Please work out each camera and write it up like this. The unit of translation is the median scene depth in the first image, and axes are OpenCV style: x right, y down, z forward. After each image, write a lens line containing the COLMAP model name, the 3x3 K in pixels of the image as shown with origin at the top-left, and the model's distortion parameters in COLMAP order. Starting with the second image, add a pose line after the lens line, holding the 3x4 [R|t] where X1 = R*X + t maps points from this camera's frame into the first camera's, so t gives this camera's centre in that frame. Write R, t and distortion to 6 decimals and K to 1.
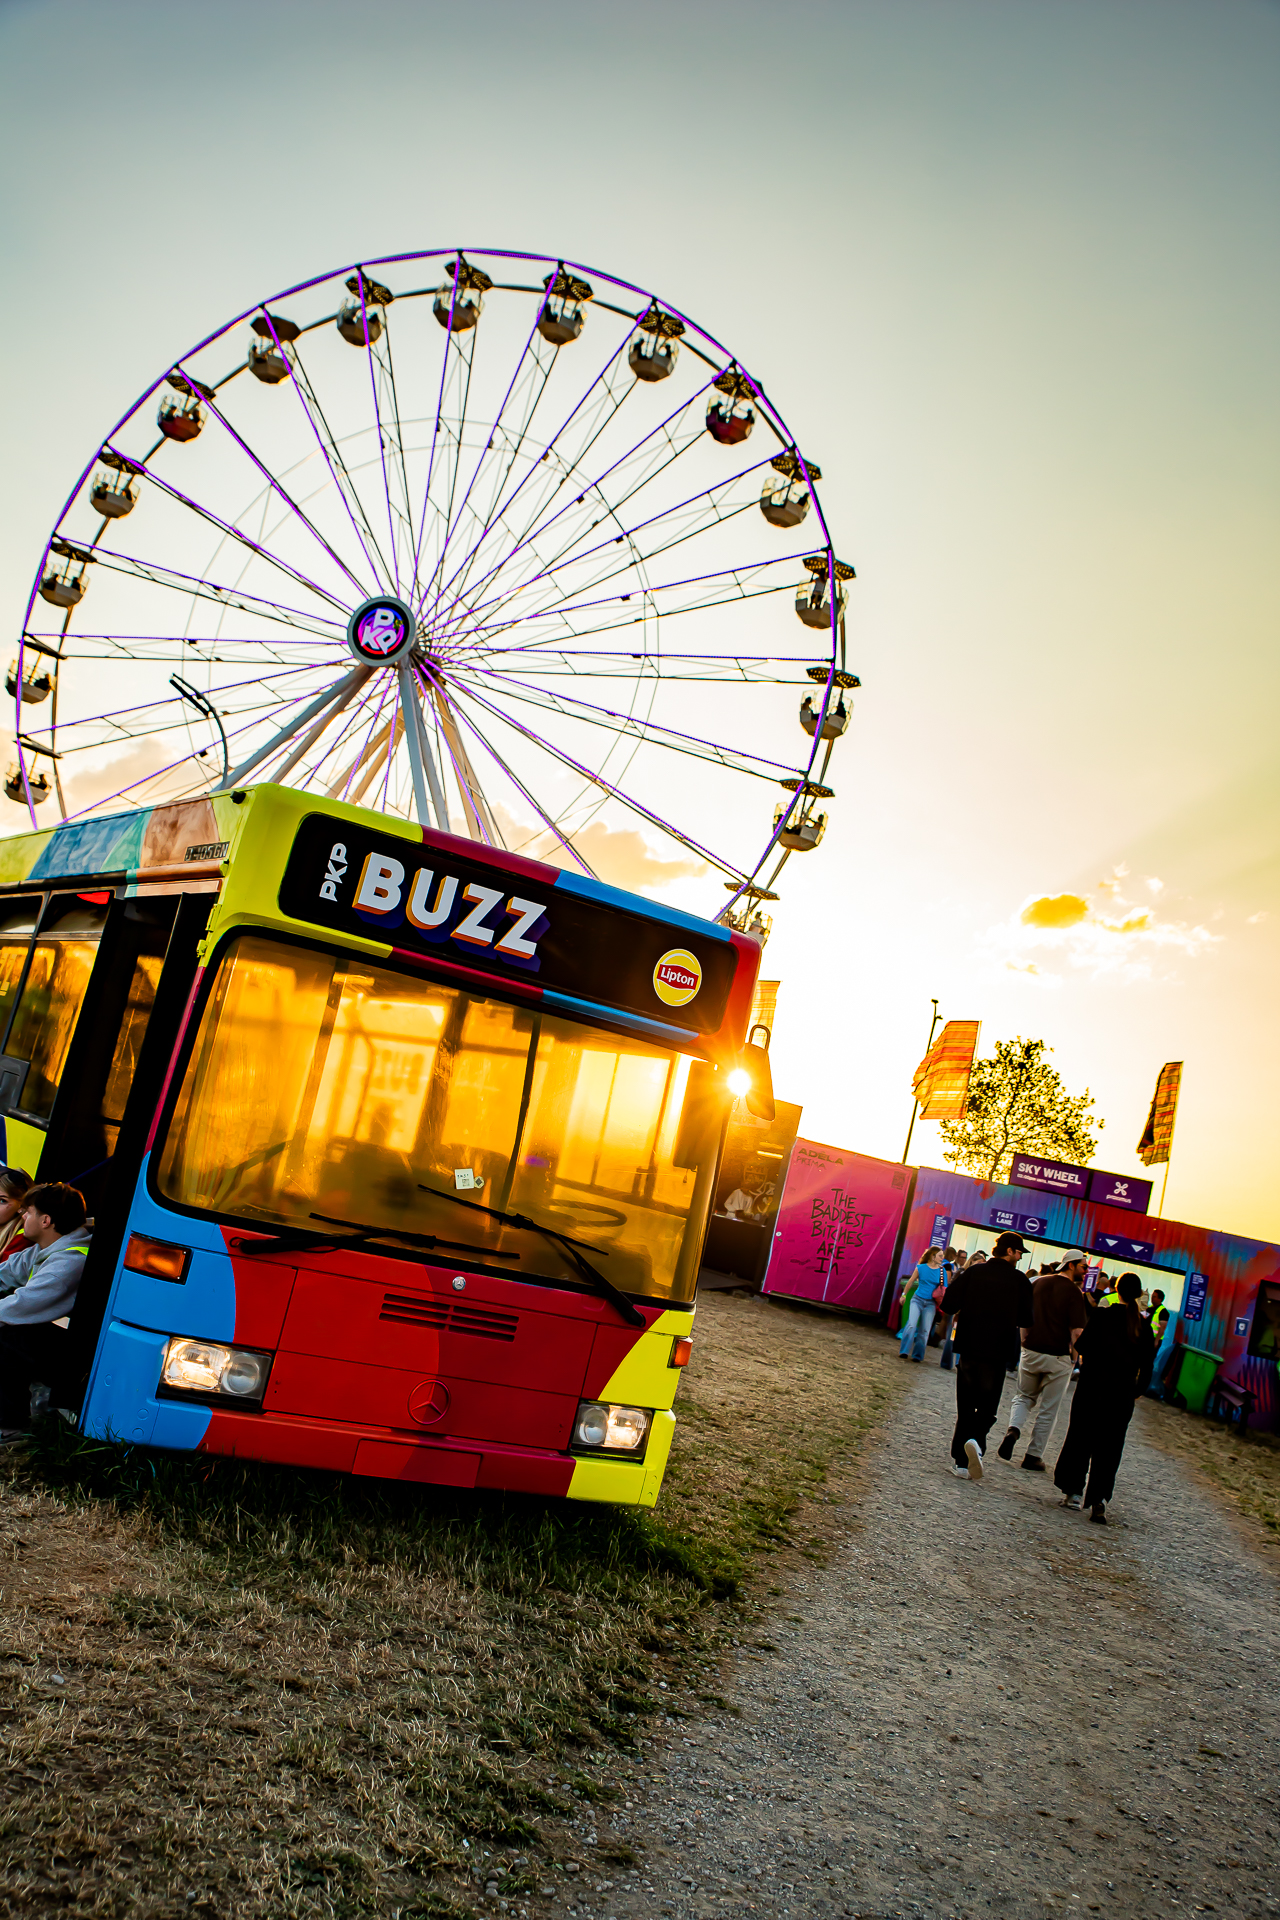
lens RADIAL K [[1815.9, 0, 637.5], [0, 1815.9, 959.2], [0, 0, 1]] dist [0.016133, 0.000000]
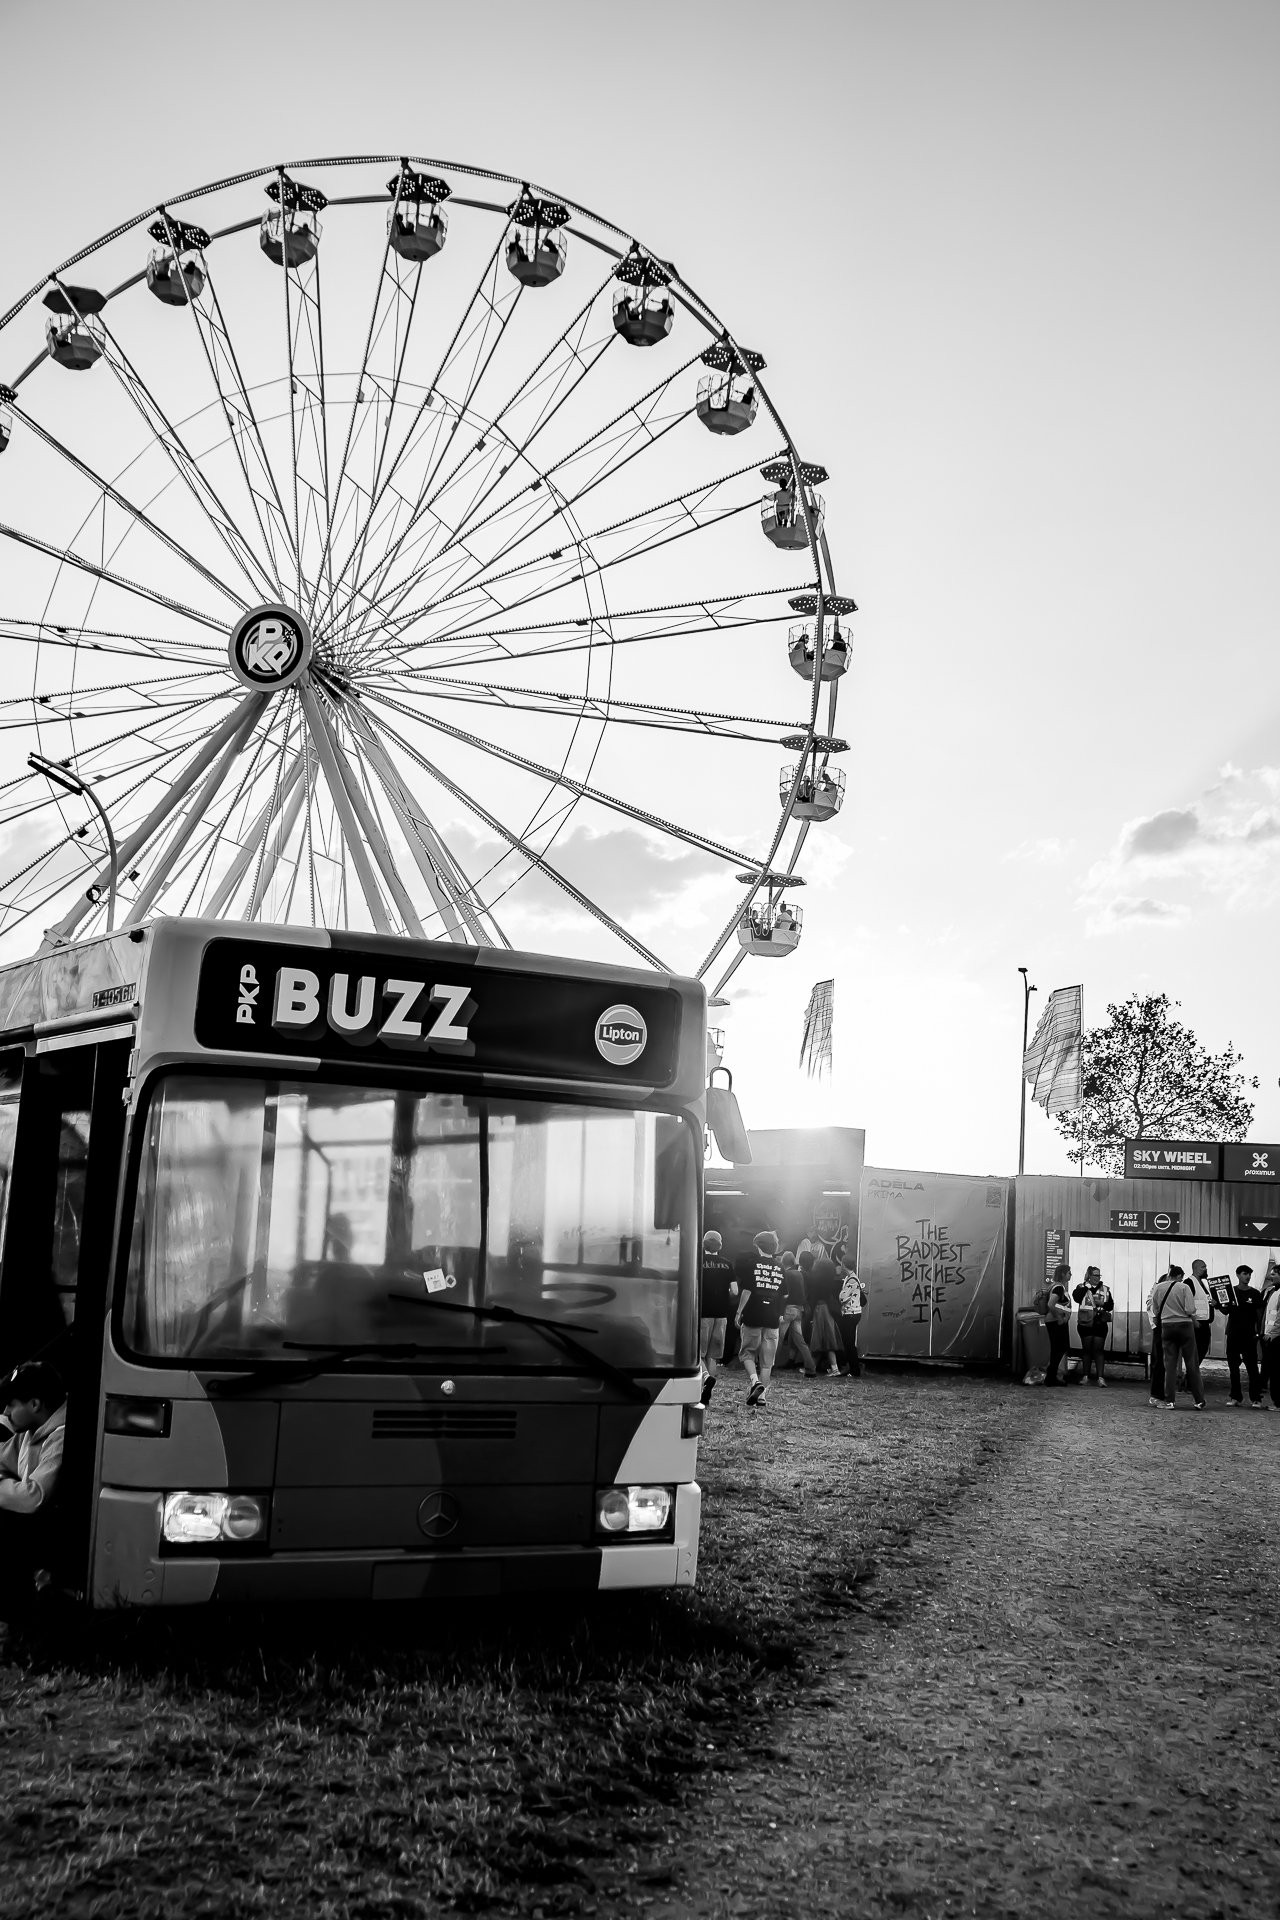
lens RADIAL K [[2286.5, 0, 641.0], [0, 2286.5, 958.4], [0, 0, 1]] dist [0.086485, 0.000000]
pose [[0.984013, -0.177892, -0.008590, 0.046383], [0.177803, 0.984013, -0.010212, -0.014074], [0.010269, 0.008522, 0.999911, -0.192850]]
